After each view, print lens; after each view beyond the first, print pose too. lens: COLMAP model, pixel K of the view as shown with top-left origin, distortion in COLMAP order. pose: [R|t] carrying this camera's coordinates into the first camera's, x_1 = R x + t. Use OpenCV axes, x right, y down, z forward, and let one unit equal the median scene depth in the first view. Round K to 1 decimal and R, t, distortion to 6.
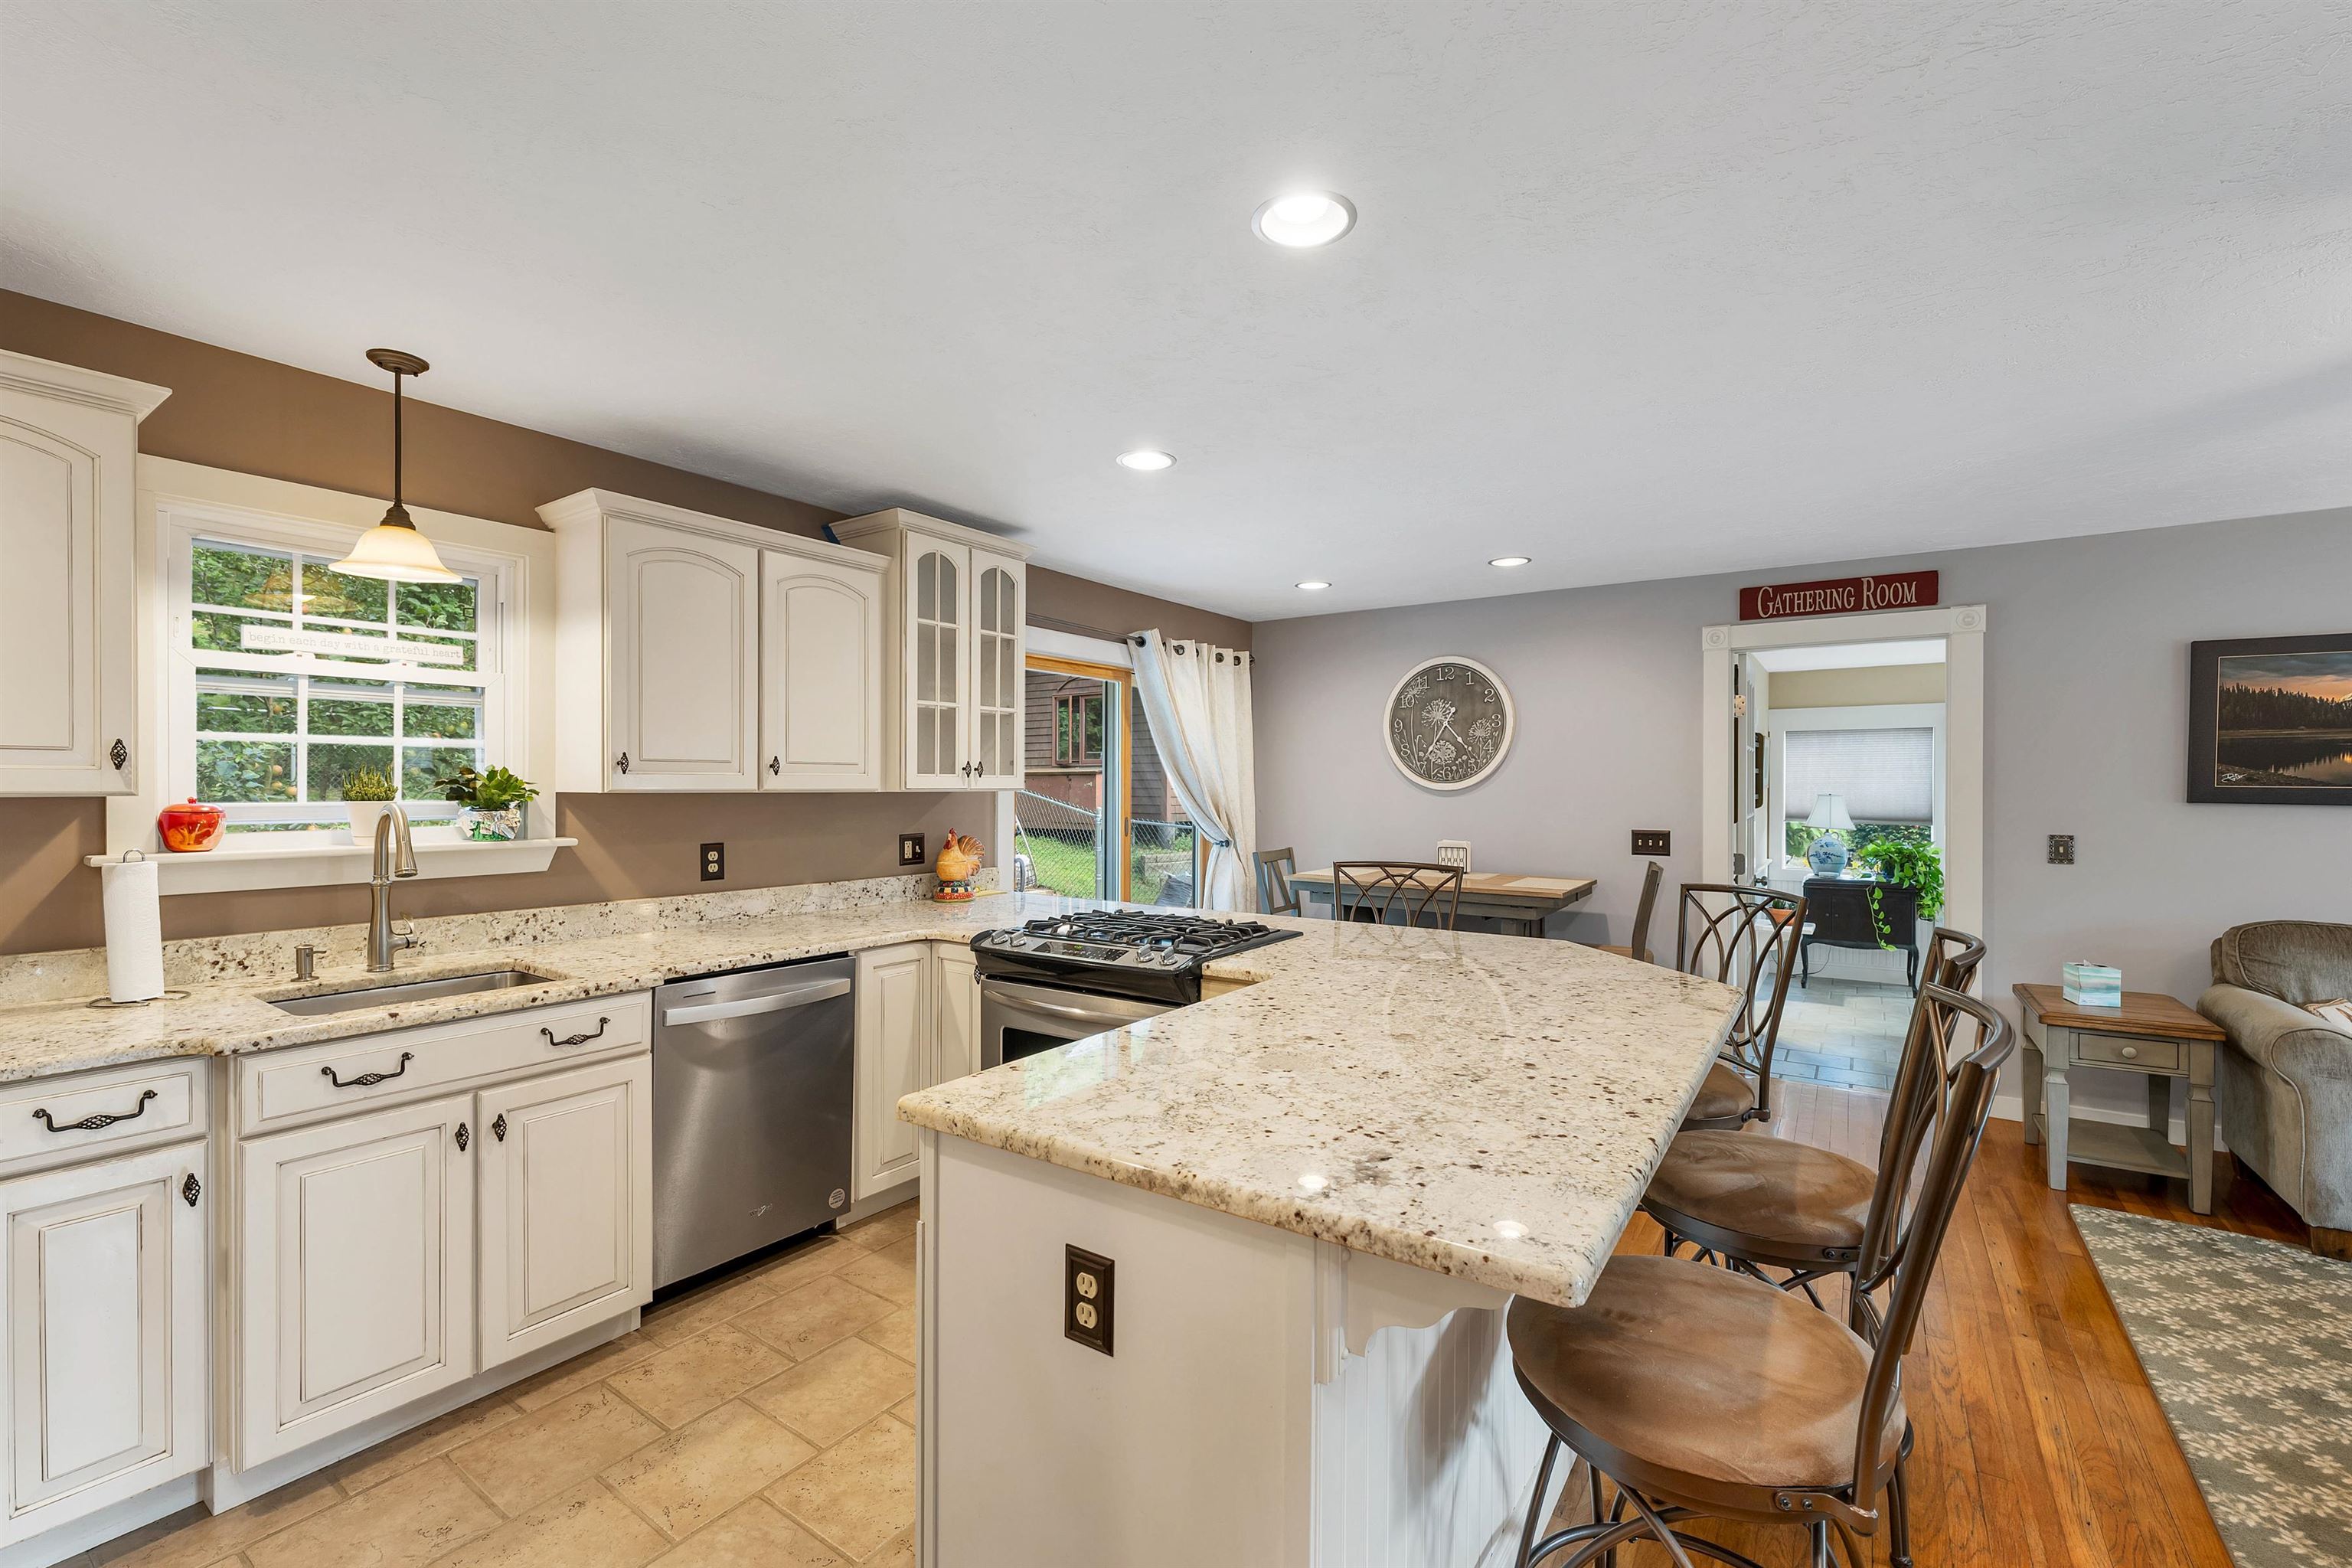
lens RADIAL K [[1002.0, 0, 1169.6], [0, 1002.0, 790.0], [0, 0, 1]] dist [-0.000718, -0.000185]
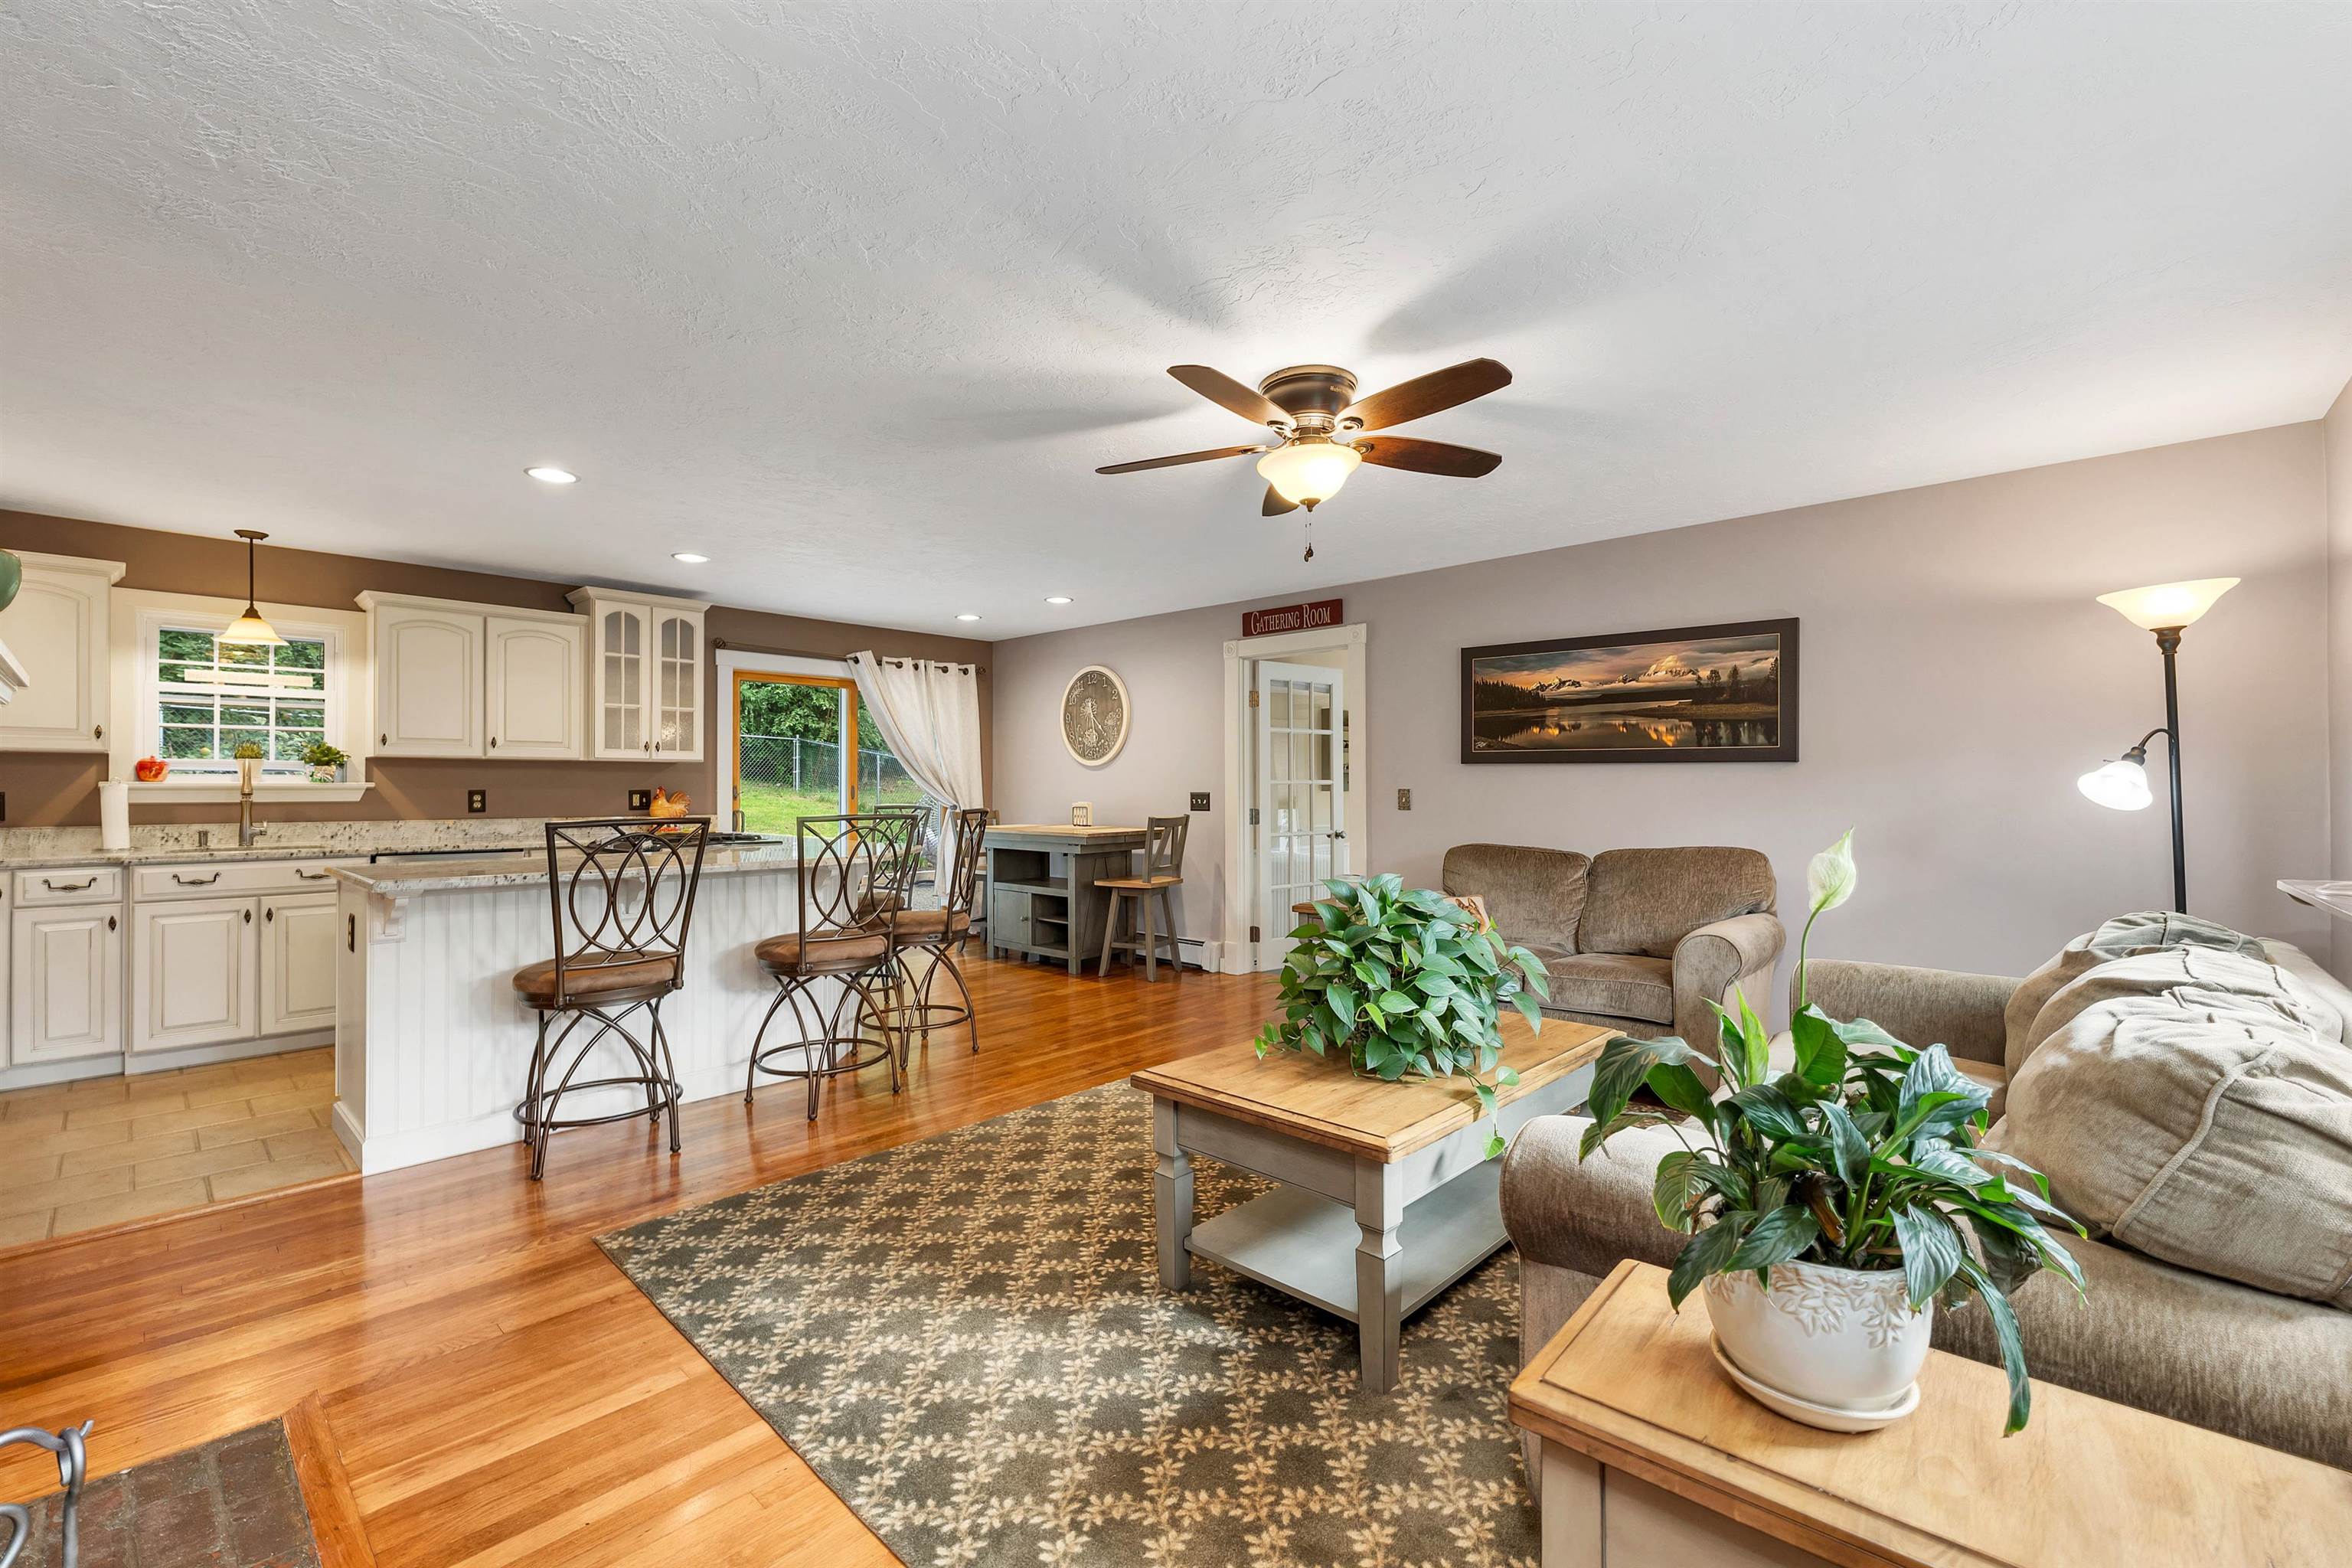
lens RADIAL K [[992.9, 0, 1175.1], [0, 992.9, 788.7], [0, 0, 1]] dist [-0.000151, 0.000180]
pose [[0.990505, -0.002612, -0.137454, 1.001404], [0.002045, 0.999989, -0.004269, 0.064392], [0.137463, 0.003947, 0.990499, -0.523034]]
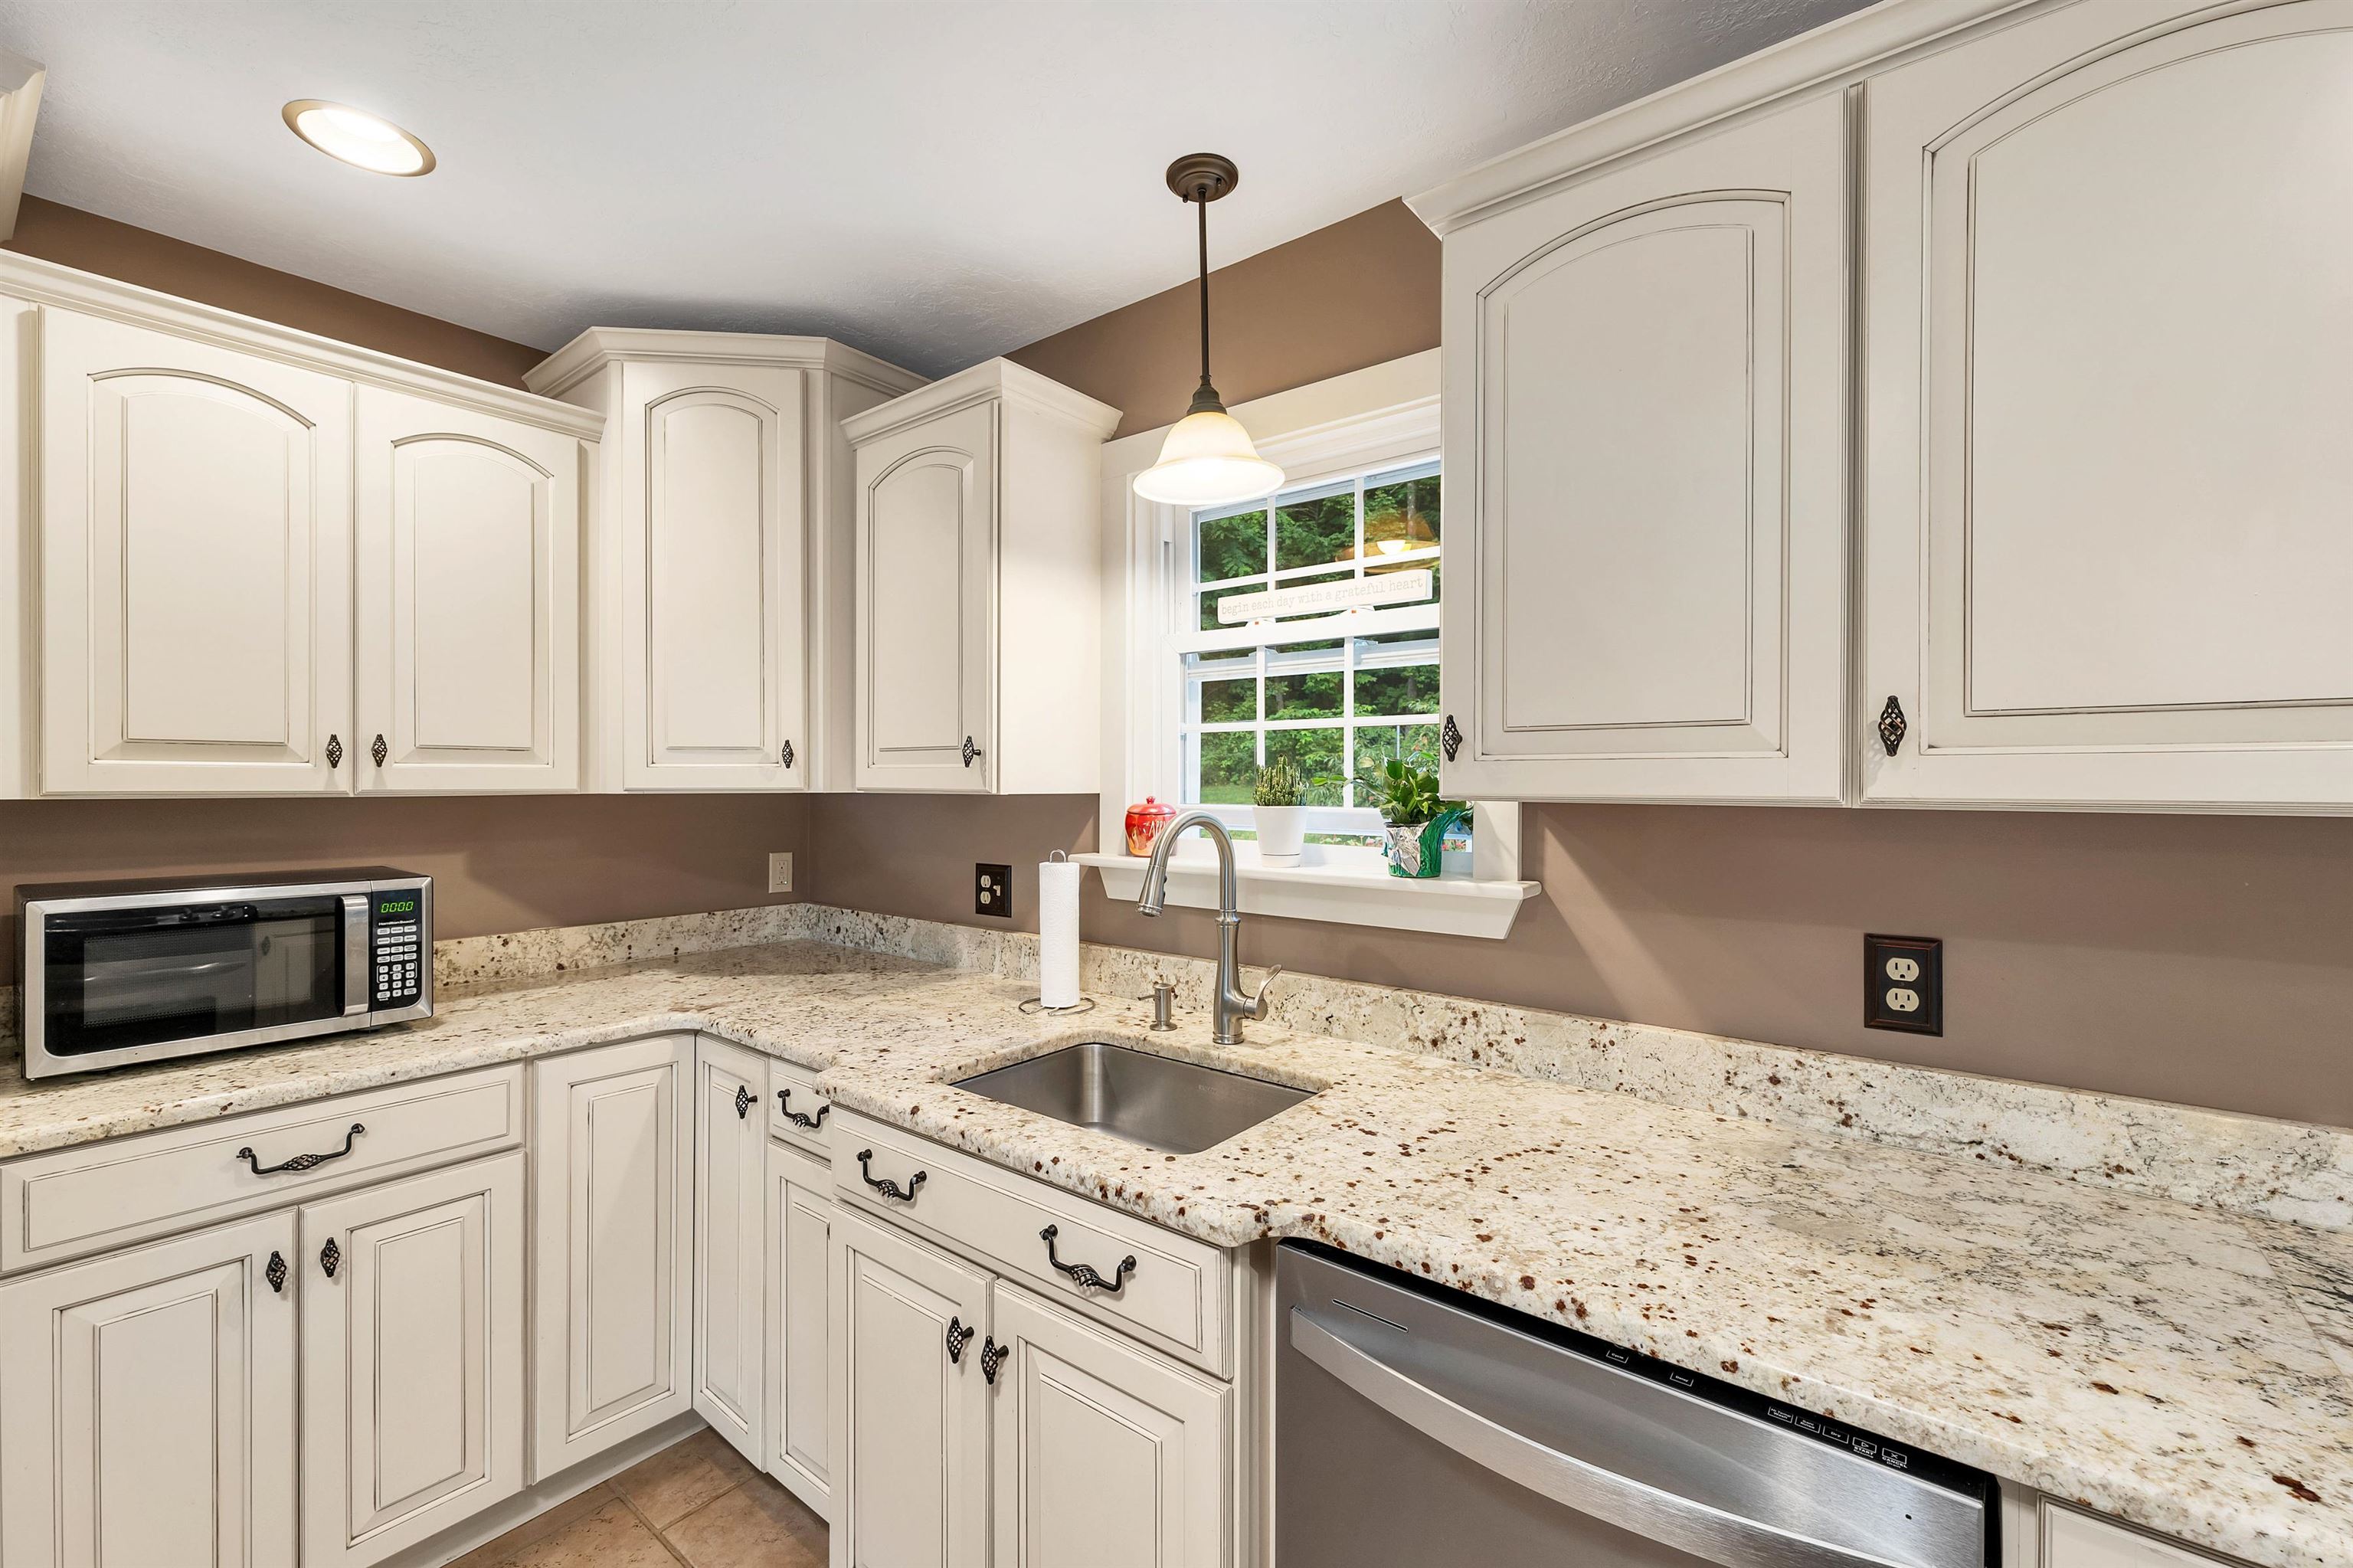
lens RADIAL K [[977.1, 0, 1176.5], [0, 977.1, 784.0], [0, 0, 1]] dist [-0.000125, -0.000066]
pose [[-0.058267, 0.000848, -0.998301, -0.066784], [-0.008362, 0.999964, 0.001337, -0.004310], [0.998266, 0.008426, -0.058257, 0.797466]]
